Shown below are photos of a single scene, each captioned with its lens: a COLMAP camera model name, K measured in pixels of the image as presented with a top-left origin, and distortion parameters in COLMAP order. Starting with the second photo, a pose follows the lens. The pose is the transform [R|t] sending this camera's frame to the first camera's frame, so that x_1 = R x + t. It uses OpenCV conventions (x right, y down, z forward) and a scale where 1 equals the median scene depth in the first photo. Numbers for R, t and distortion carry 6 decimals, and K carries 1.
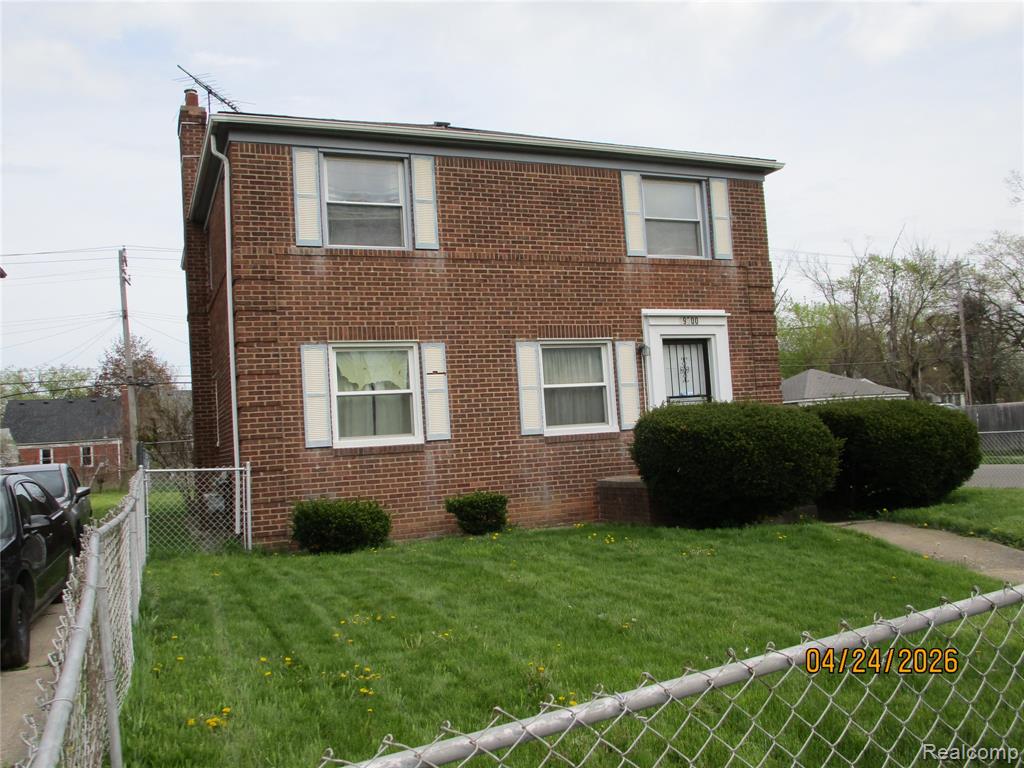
lens RADIAL K [[853.8, 0, 510.0], [0, 853.8, 387.5], [0, 0, 1]] dist [-0.032961, 0.001689]
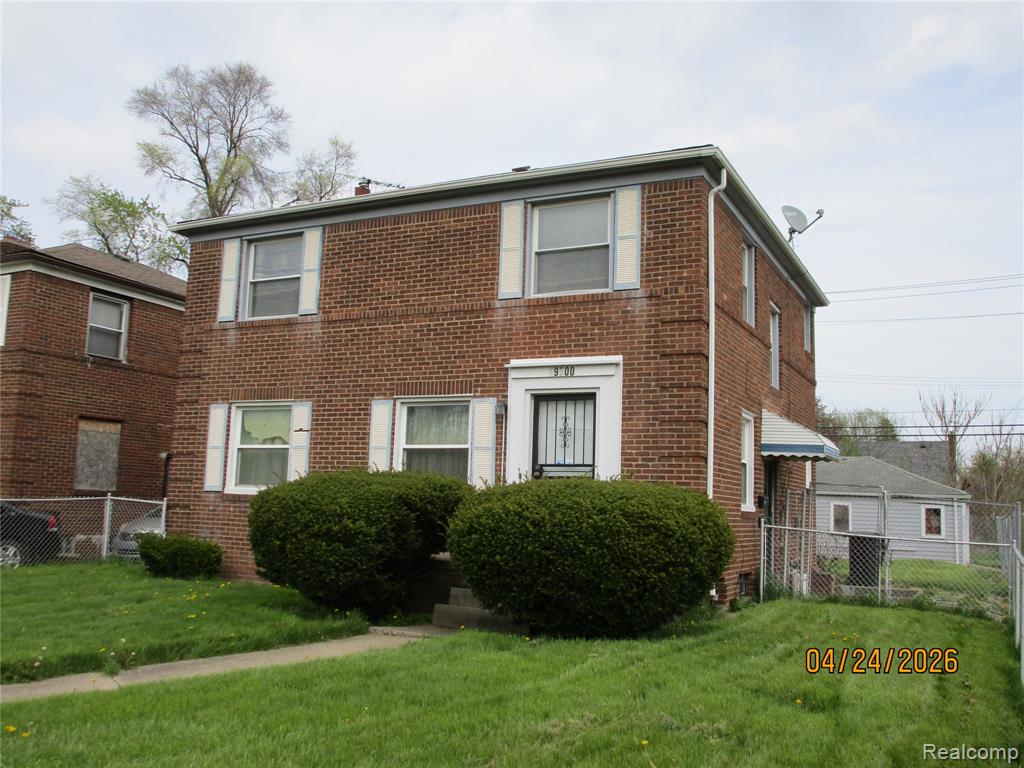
lens RADIAL K [[960.5, 0, 509.2], [0, 960.5, 380.8], [0, 0, 1]] dist [-0.019910, 0.000000]
pose [[0.641082, -0.016951, -0.767285, 0.913660], [-0.022295, 0.998923, -0.040697, -0.032491], [0.767148, 0.043197, 0.640014, 0.392828]]
